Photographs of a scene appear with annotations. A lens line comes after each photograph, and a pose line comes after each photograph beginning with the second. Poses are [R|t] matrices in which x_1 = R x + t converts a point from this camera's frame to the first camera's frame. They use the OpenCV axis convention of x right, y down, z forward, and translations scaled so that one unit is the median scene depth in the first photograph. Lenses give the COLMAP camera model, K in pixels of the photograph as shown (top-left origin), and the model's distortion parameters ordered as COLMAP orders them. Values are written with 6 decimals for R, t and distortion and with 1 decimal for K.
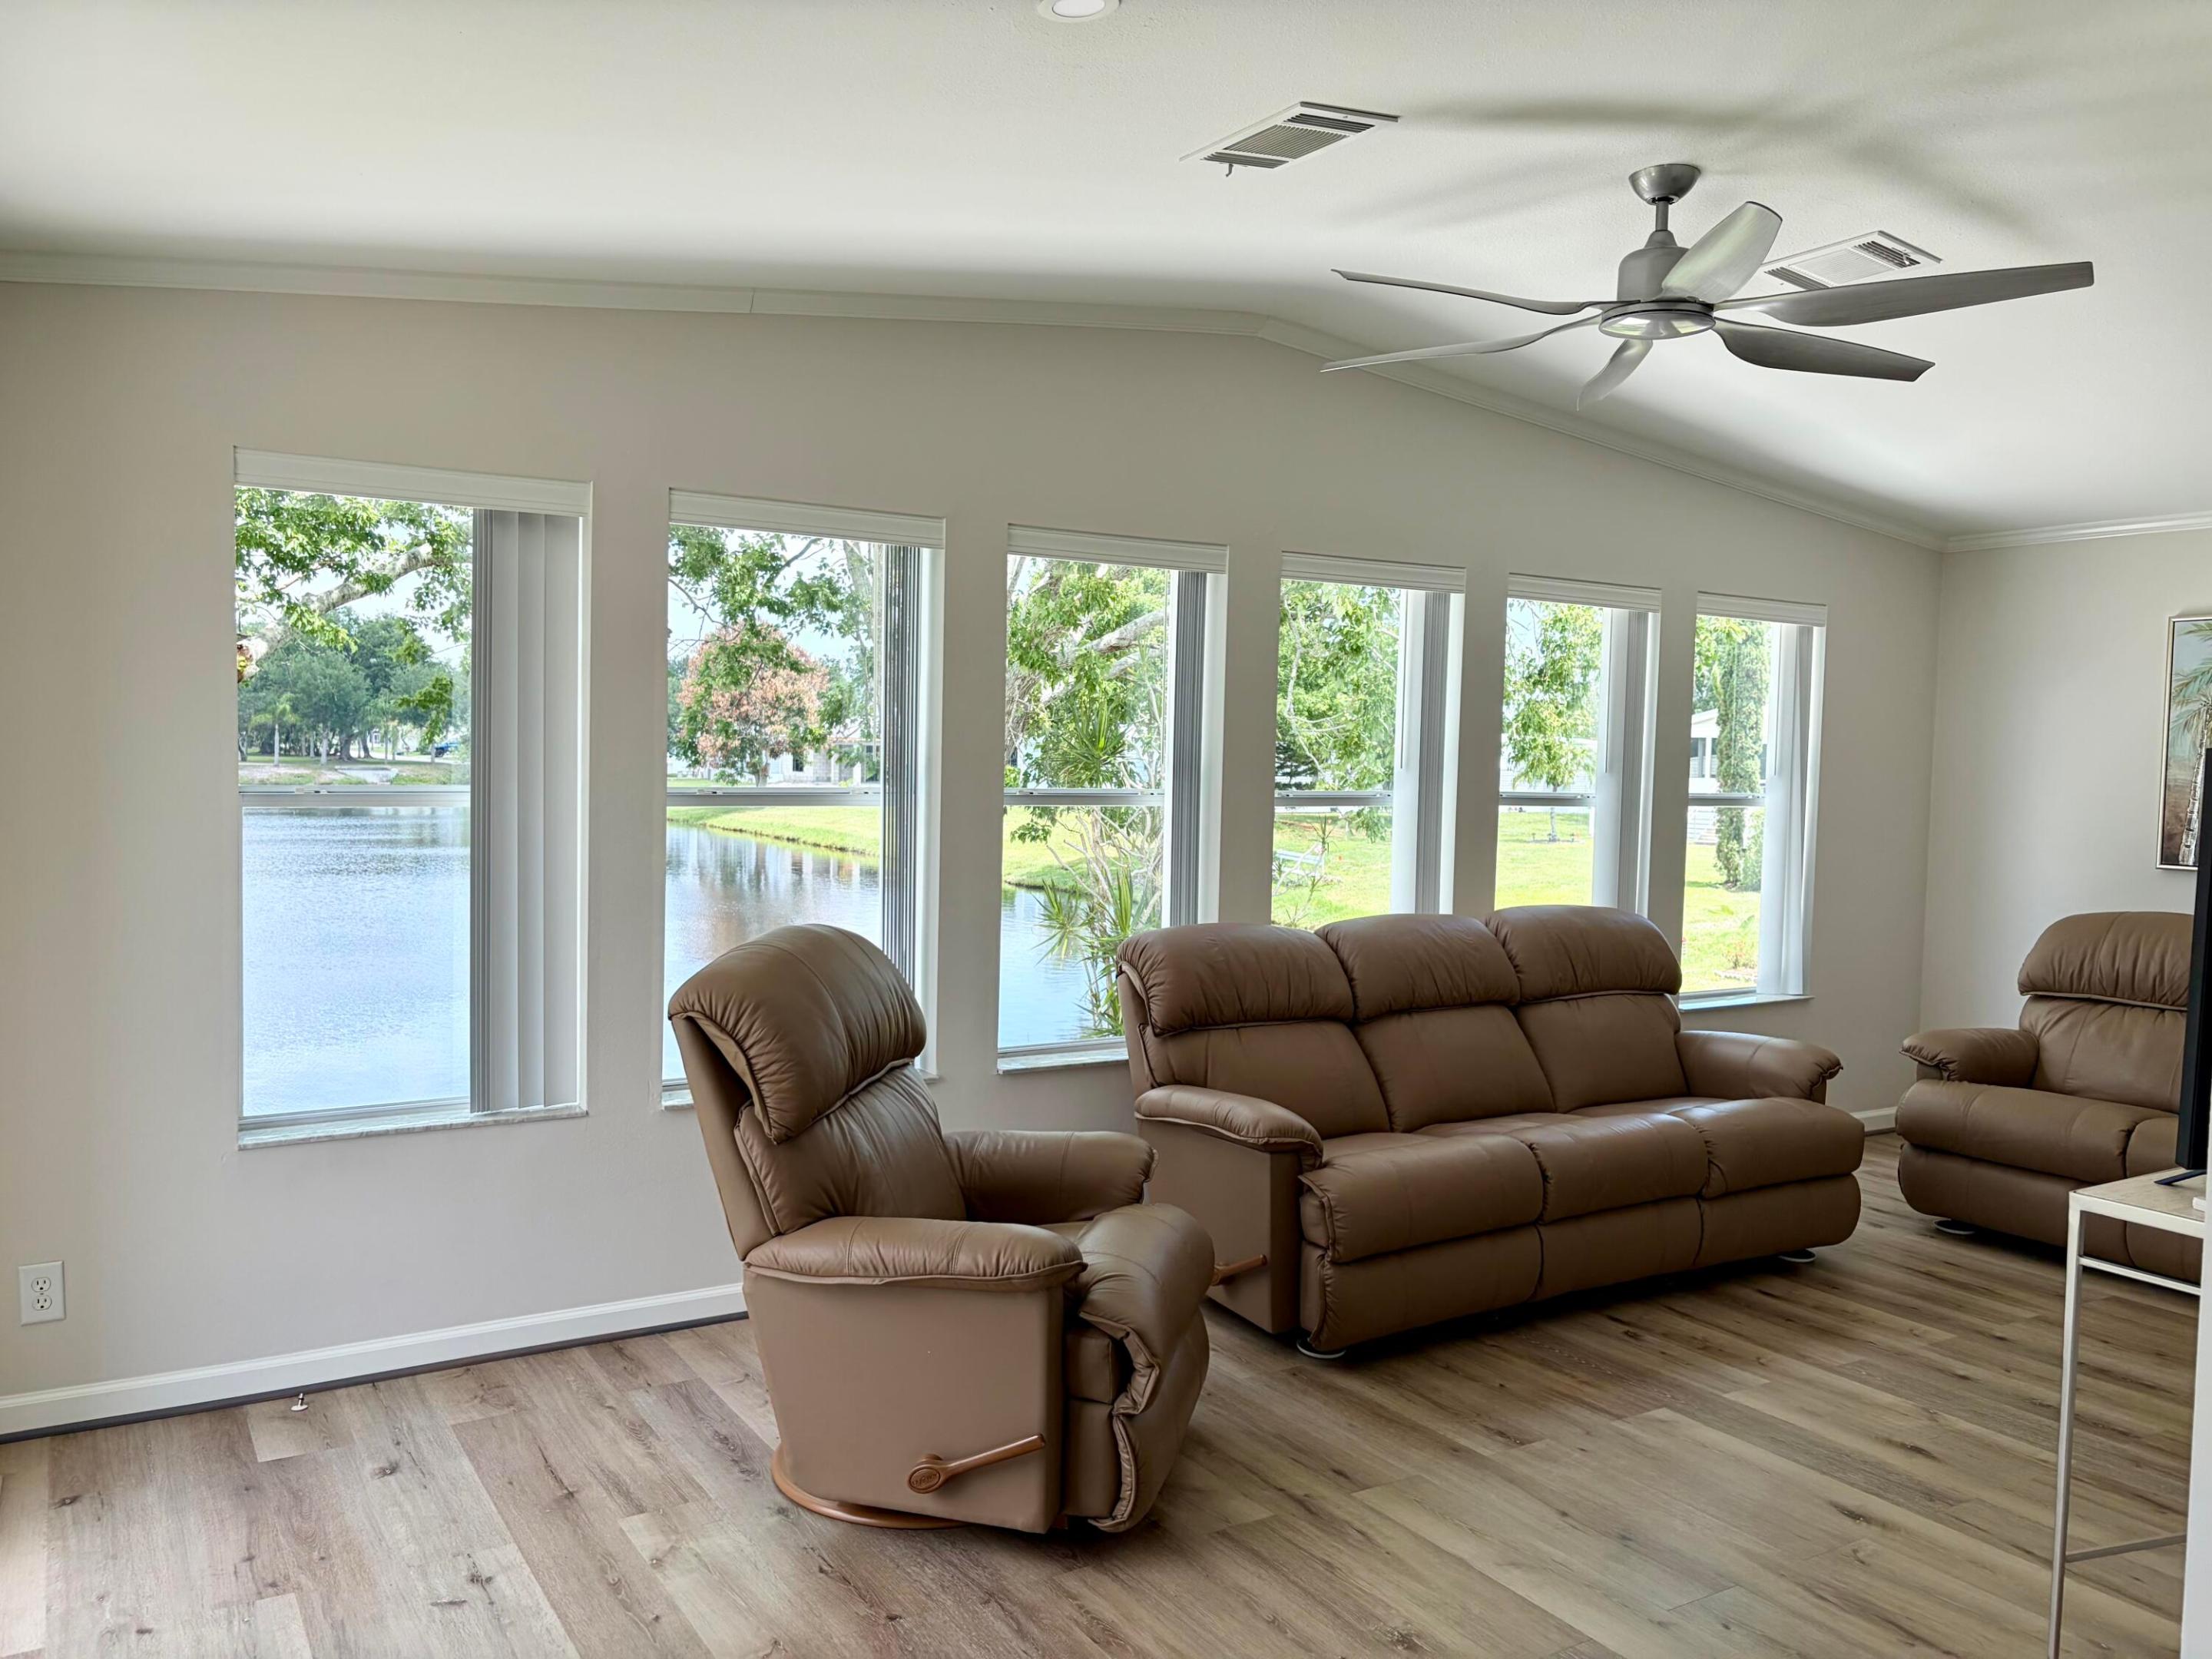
lens RADIAL K [[1636.8, 0, 1103.1], [0, 1636.8, 839.5], [0, 0, 1]] dist [0.007492, -0.001303]
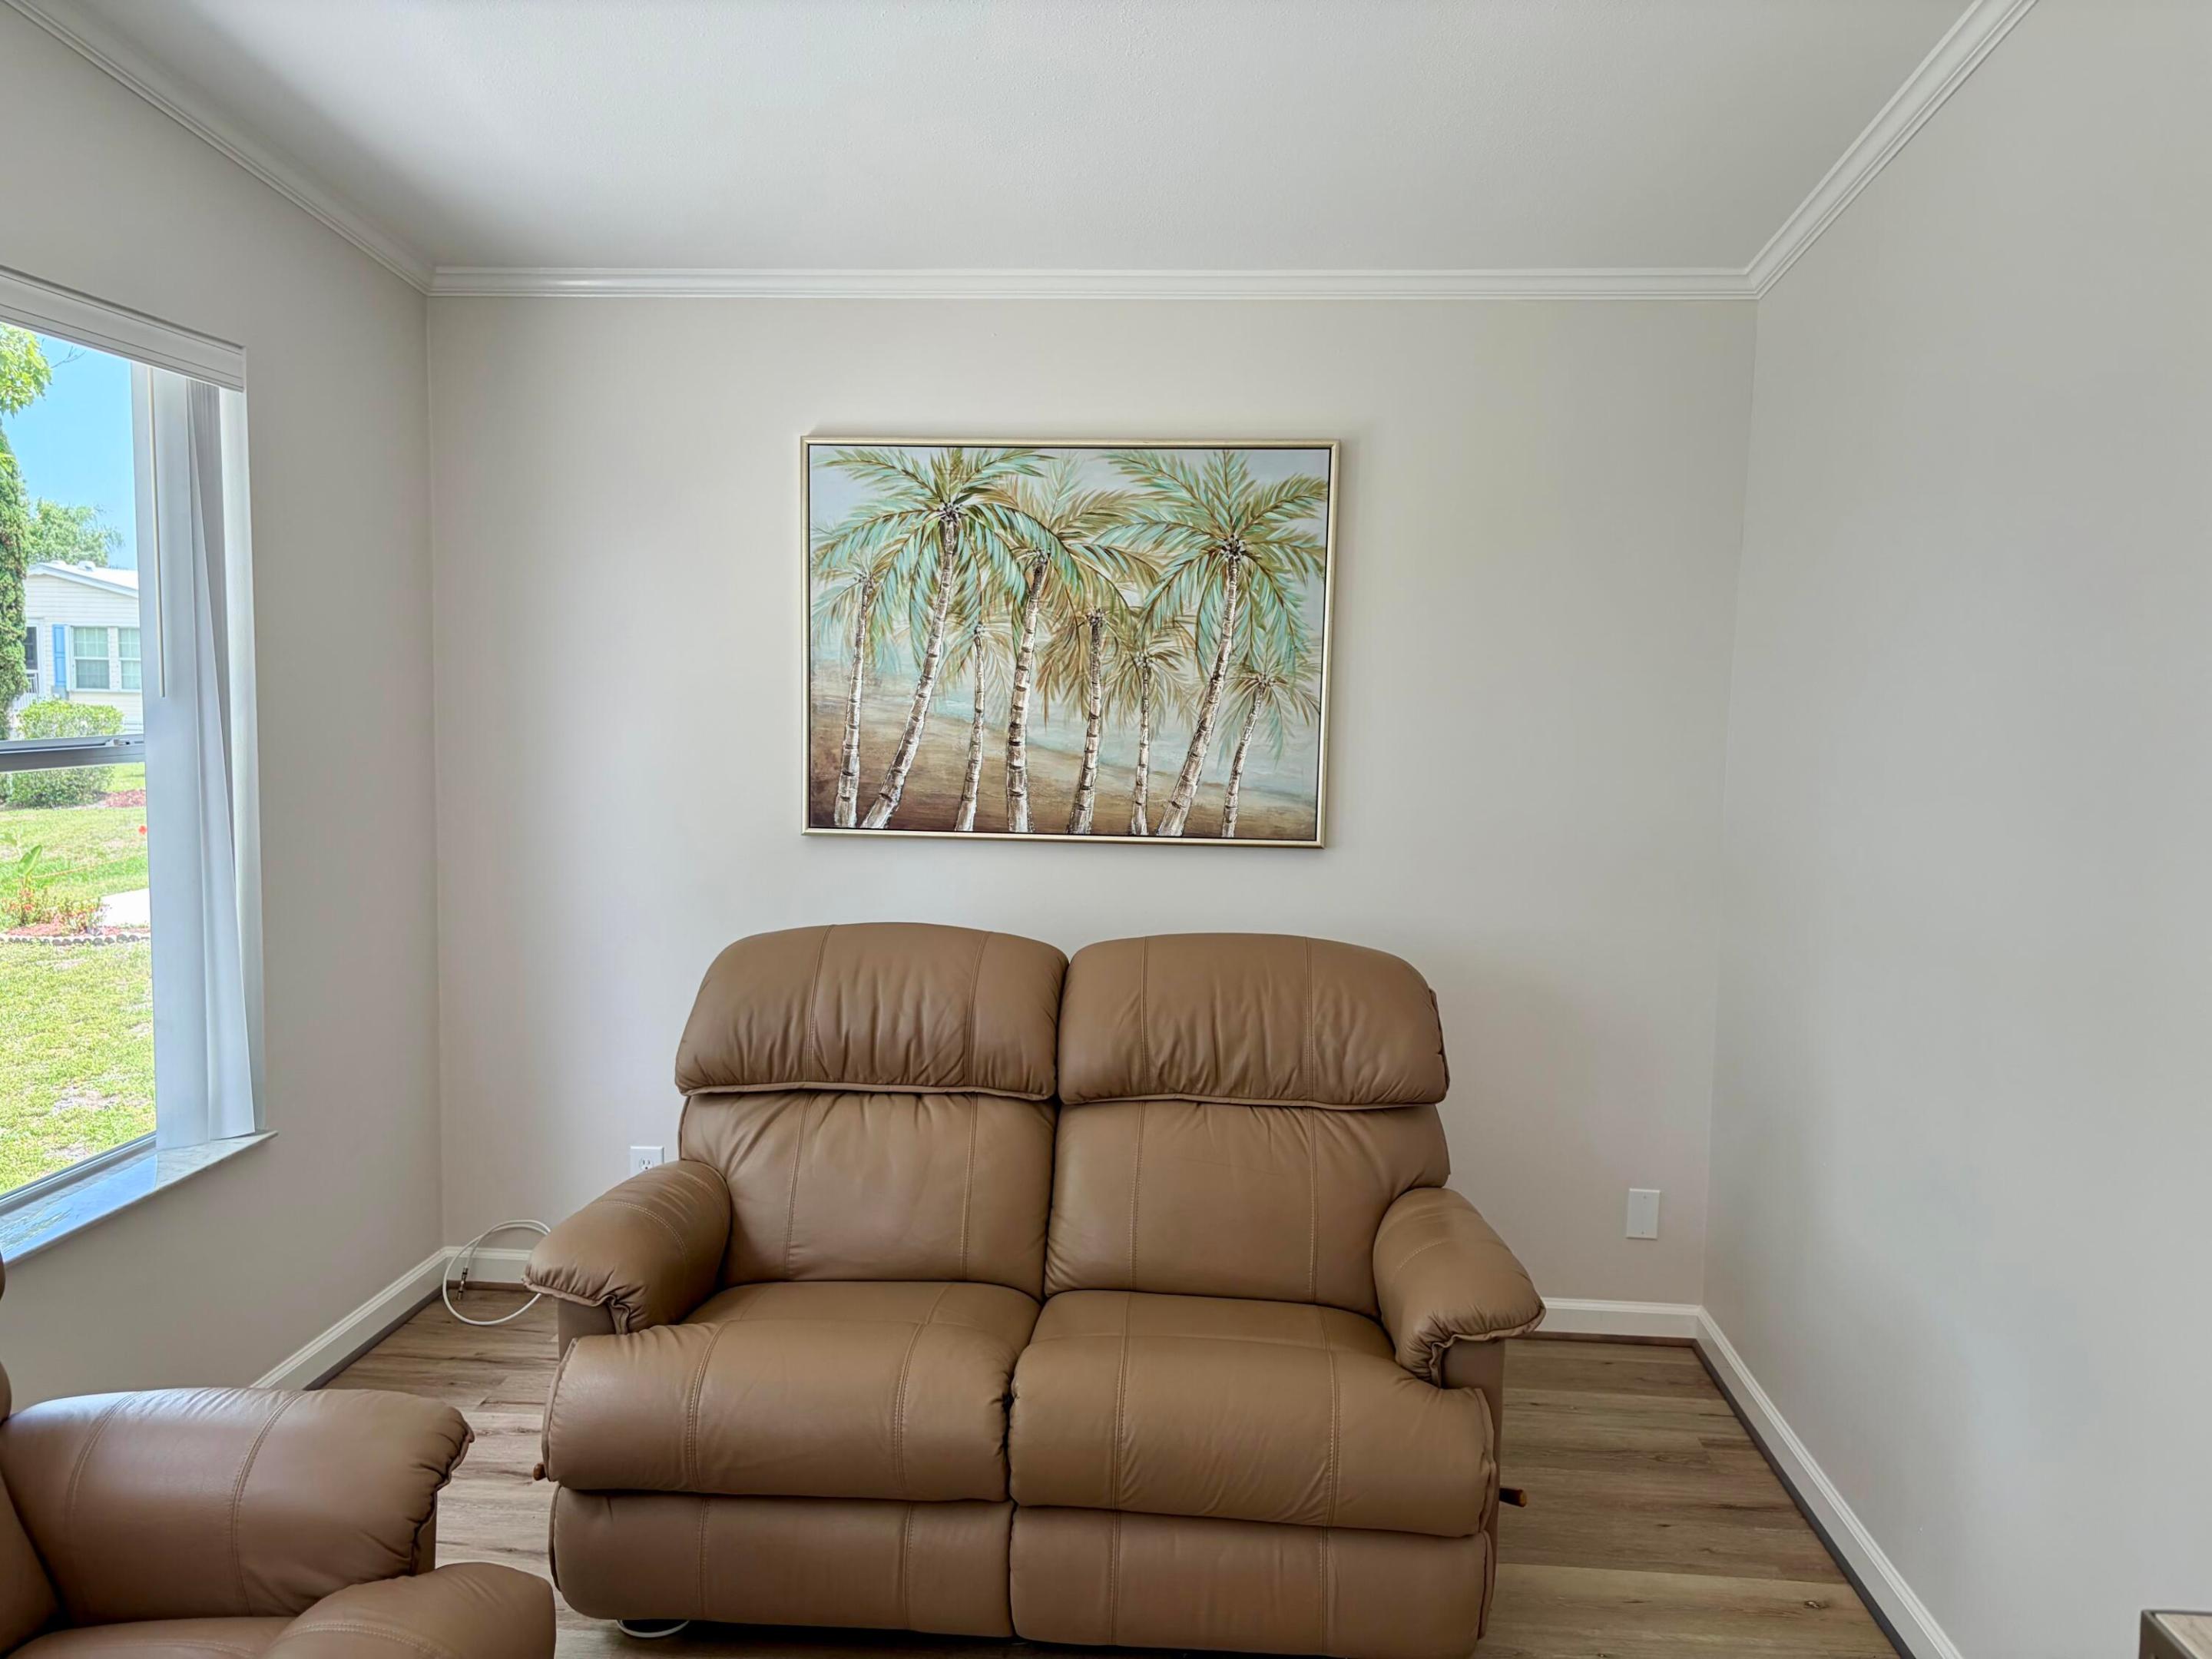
lens RADIAL K [[1669.9, 0, 1088.8], [0, 1669.9, 847.4], [0, 0, 1]] dist [0.065528, -0.070453]
pose [[0.587533, -0.092092, 0.803943, 0.282467], [0.035496, 0.995480, 0.088092, -0.049052], [-0.808421, -0.023221, 0.588146, 0.822442]]
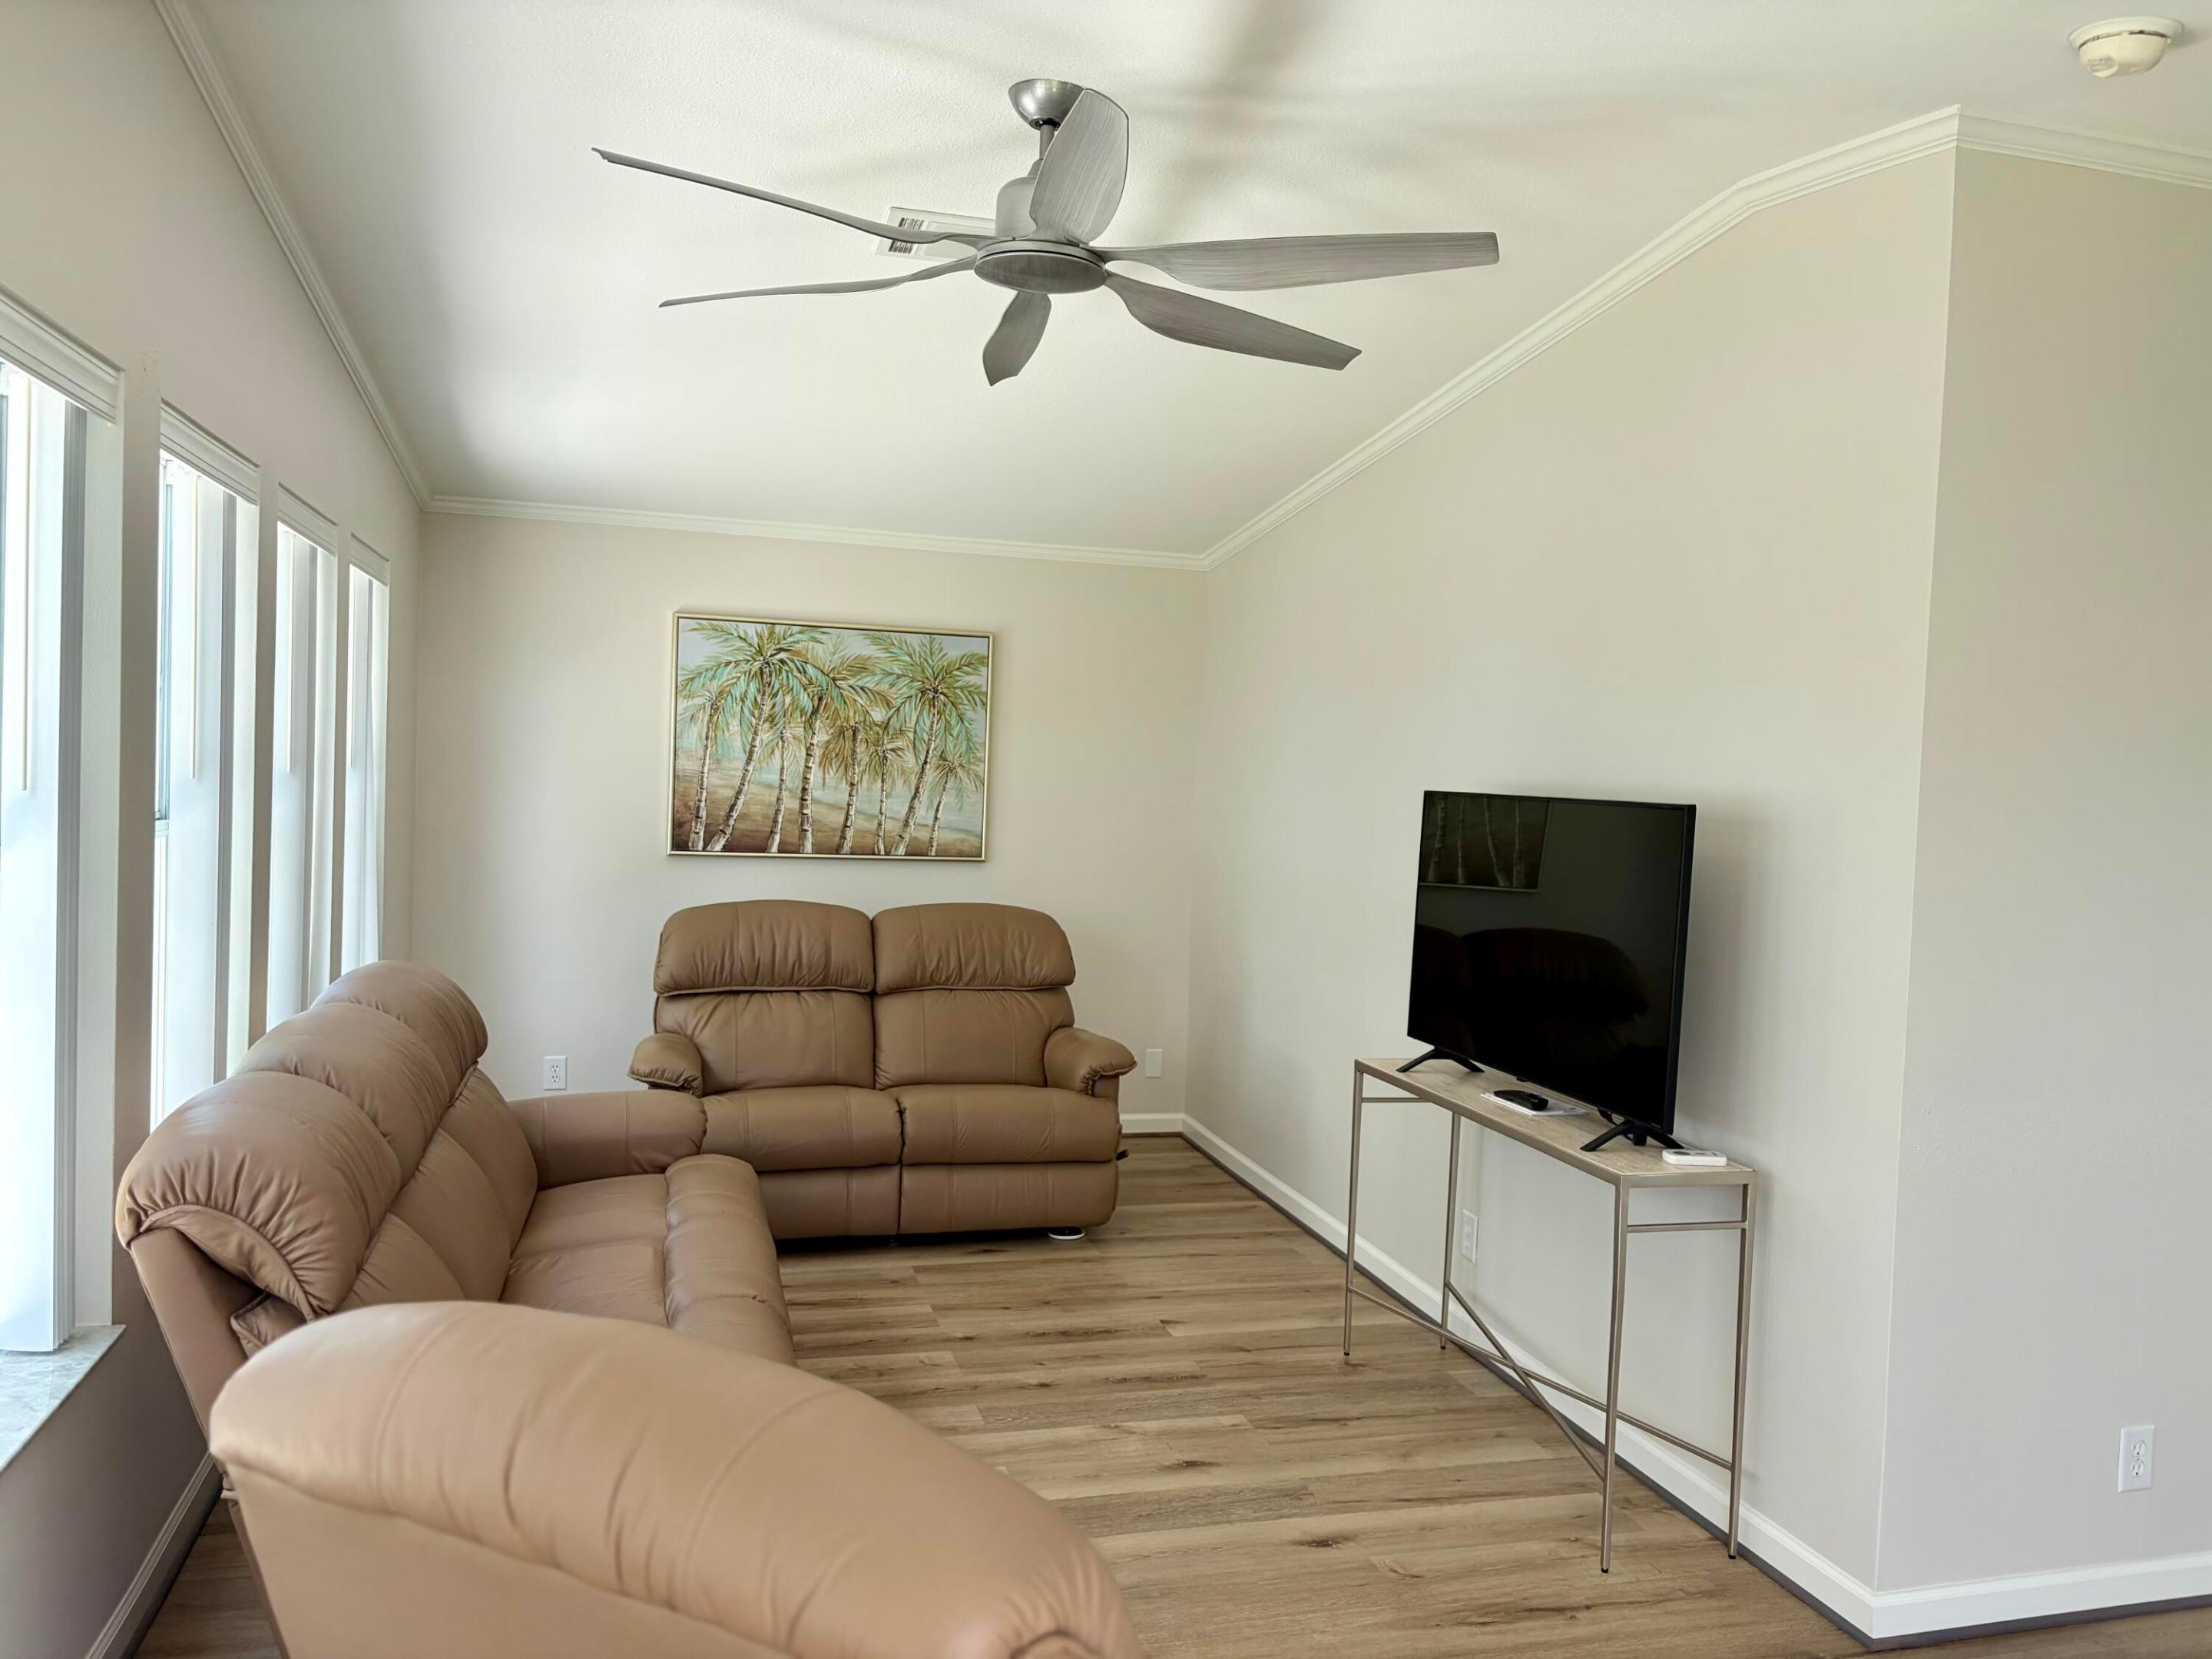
lens RADIAL K [[1669.9, 0, 1088.8], [0, 1669.9, 847.4], [0, 0, 1]] dist [0.065528, -0.070453]
pose [[0.284711, -0.060332, 0.956713, -0.466644], [0.015032, 0.998176, 0.058473, -0.070962], [-0.958495, -0.002266, 0.285099, 0.695069]]
